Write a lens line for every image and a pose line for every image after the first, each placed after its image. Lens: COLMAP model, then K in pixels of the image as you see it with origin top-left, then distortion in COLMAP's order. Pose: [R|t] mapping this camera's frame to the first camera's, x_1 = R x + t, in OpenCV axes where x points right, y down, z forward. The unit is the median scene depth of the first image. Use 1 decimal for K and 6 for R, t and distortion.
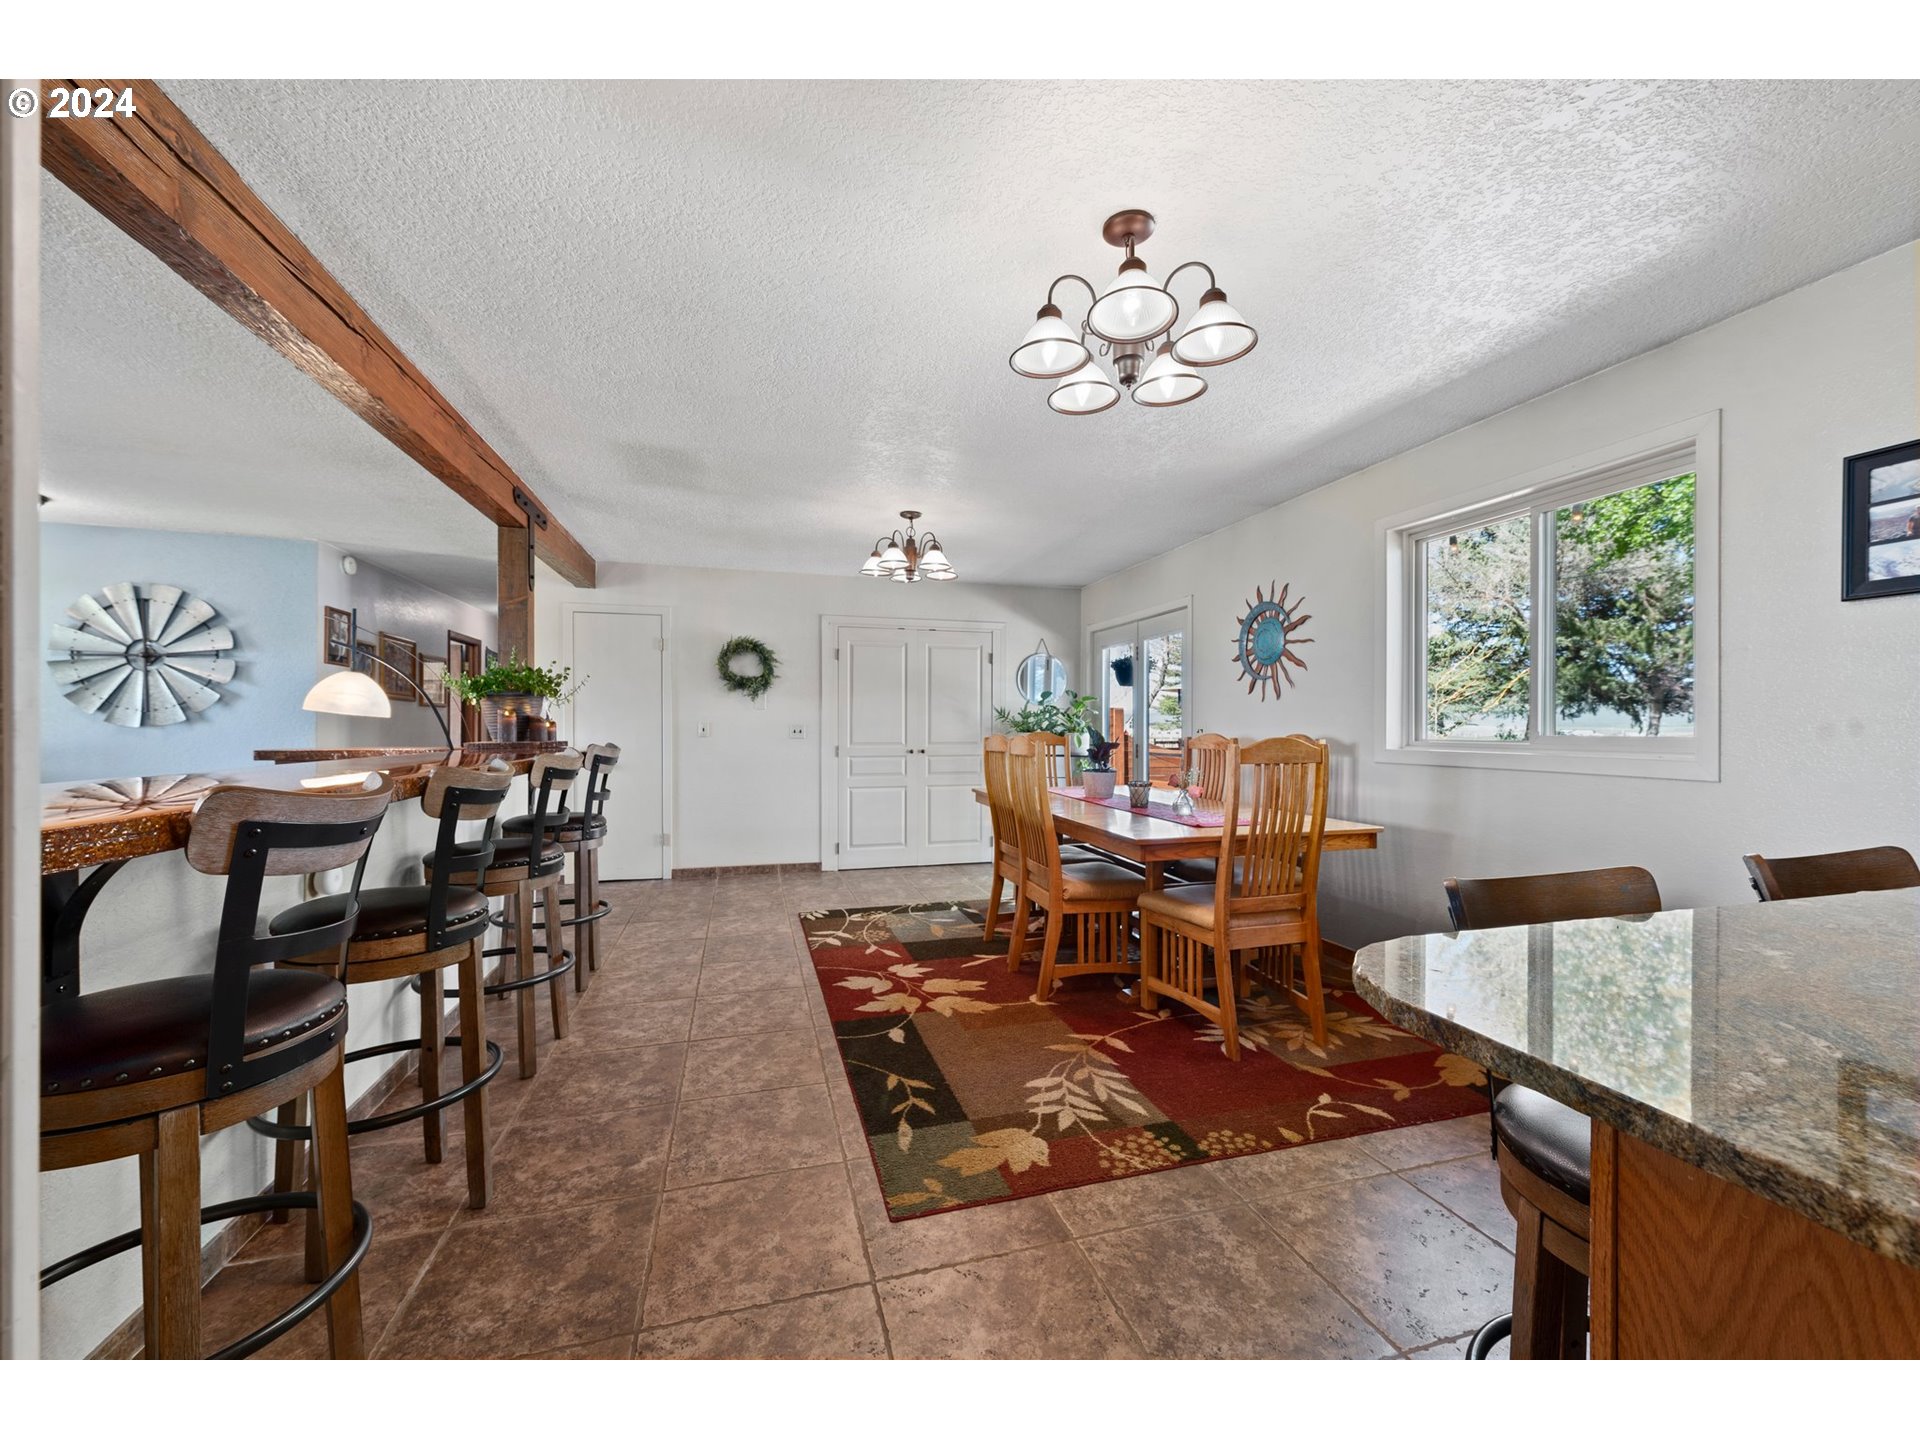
lens RADIAL K [[748.9, 0, 960.0], [0, 748.9, 720.0], [0, 0, 1]] dist [0.000804, 0.000050]
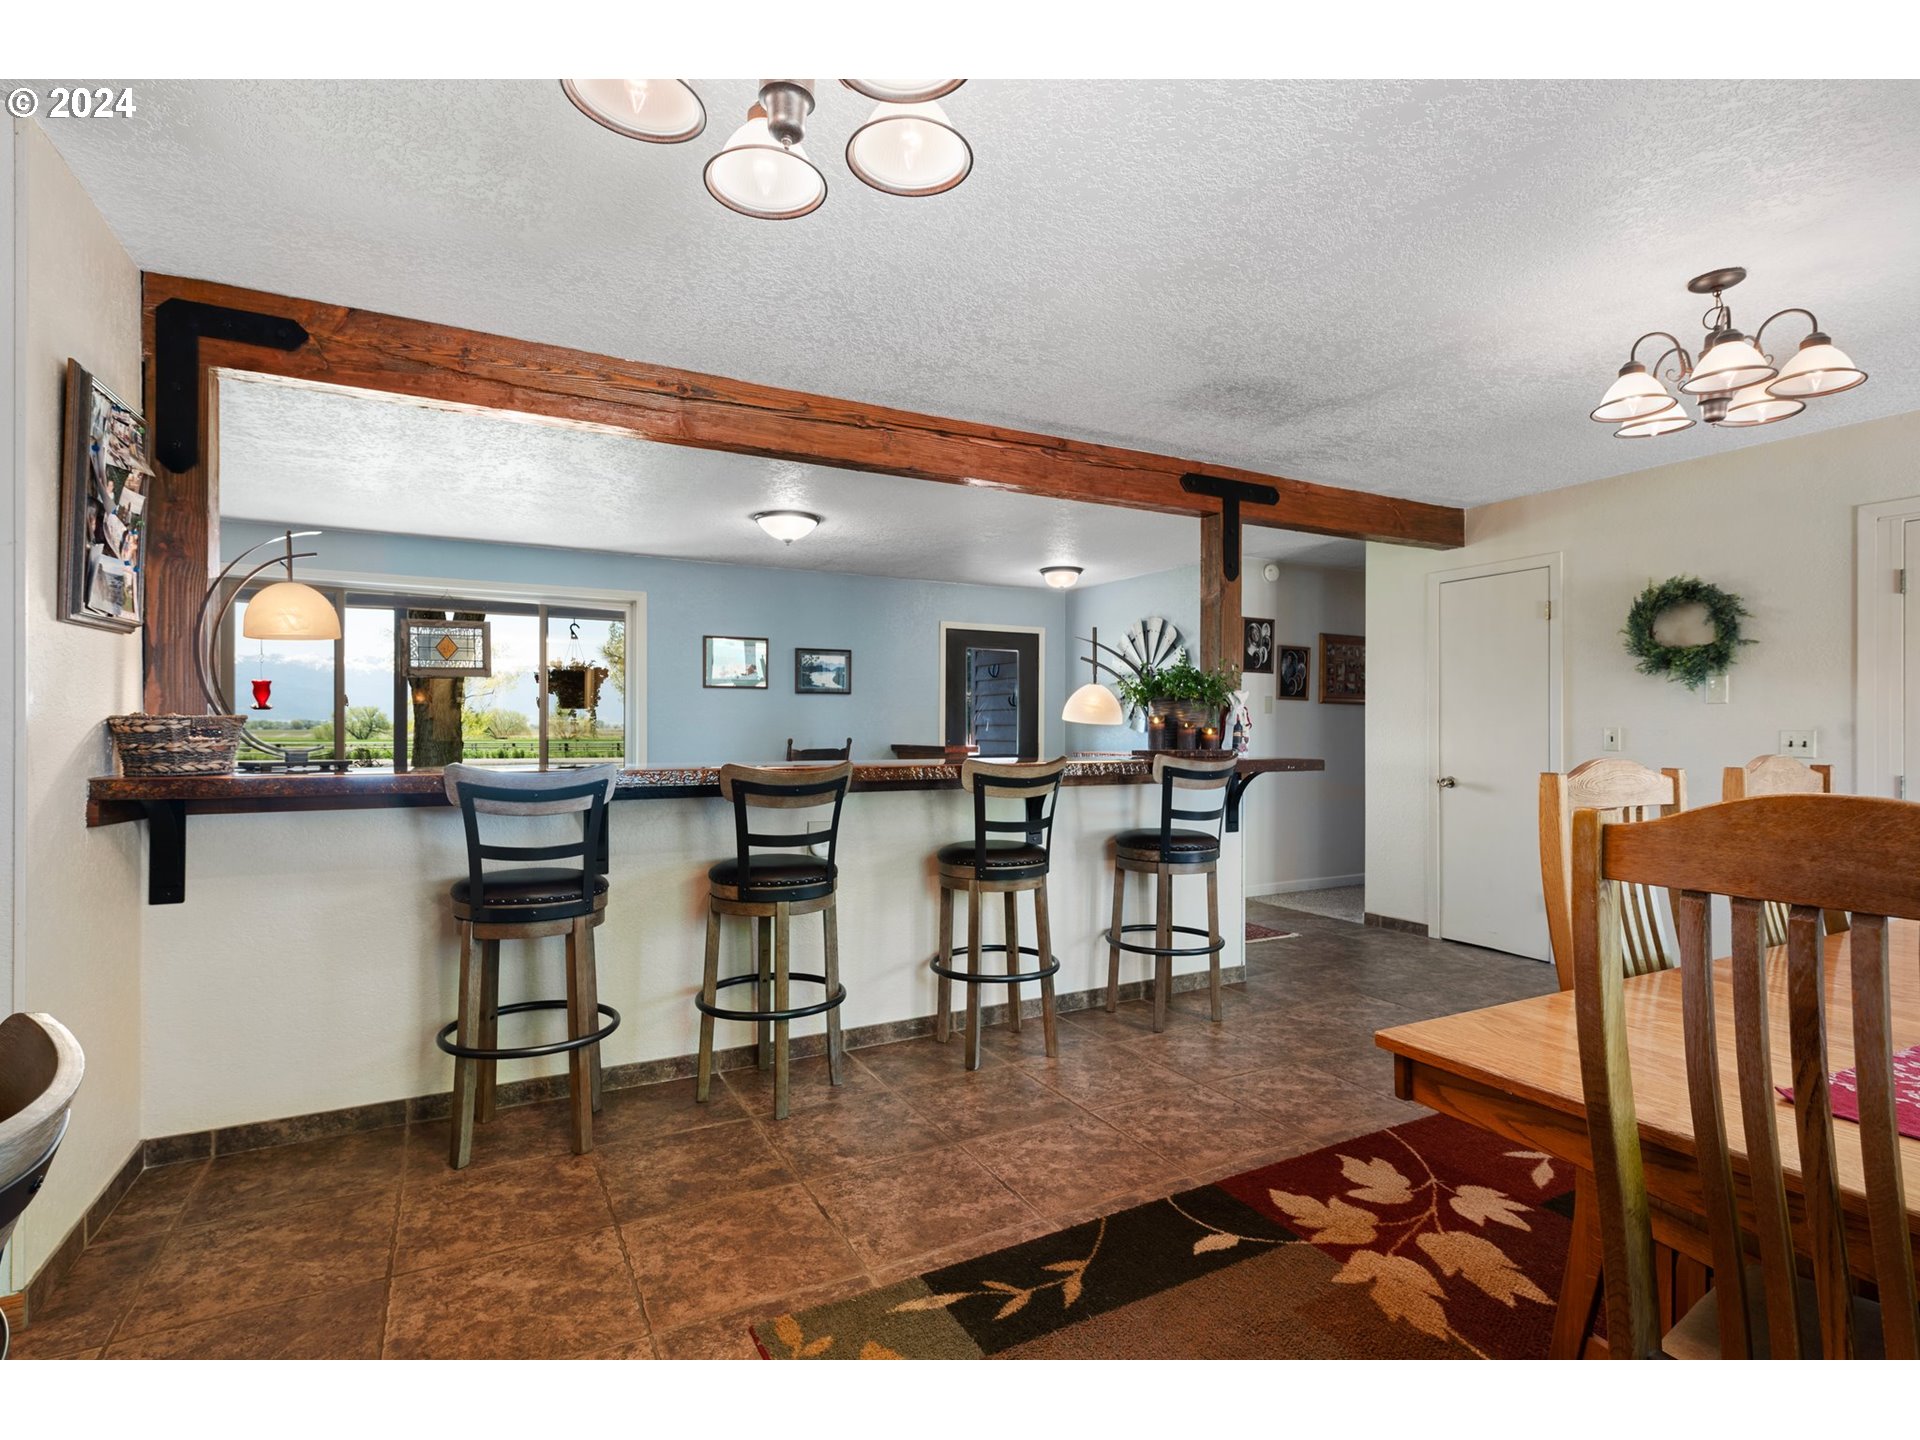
lens RADIAL K [[920.3, 0, 948.4], [0, 920.3, 722.7], [0, 0, 1]] dist [-0.000552, -0.000040]
pose [[0.199137, -0.007523, -0.979943, 0.395639], [0.007352, 0.999954, -0.006182, 0.000481], [0.979944, -0.005973, 0.199183, 0.416114]]
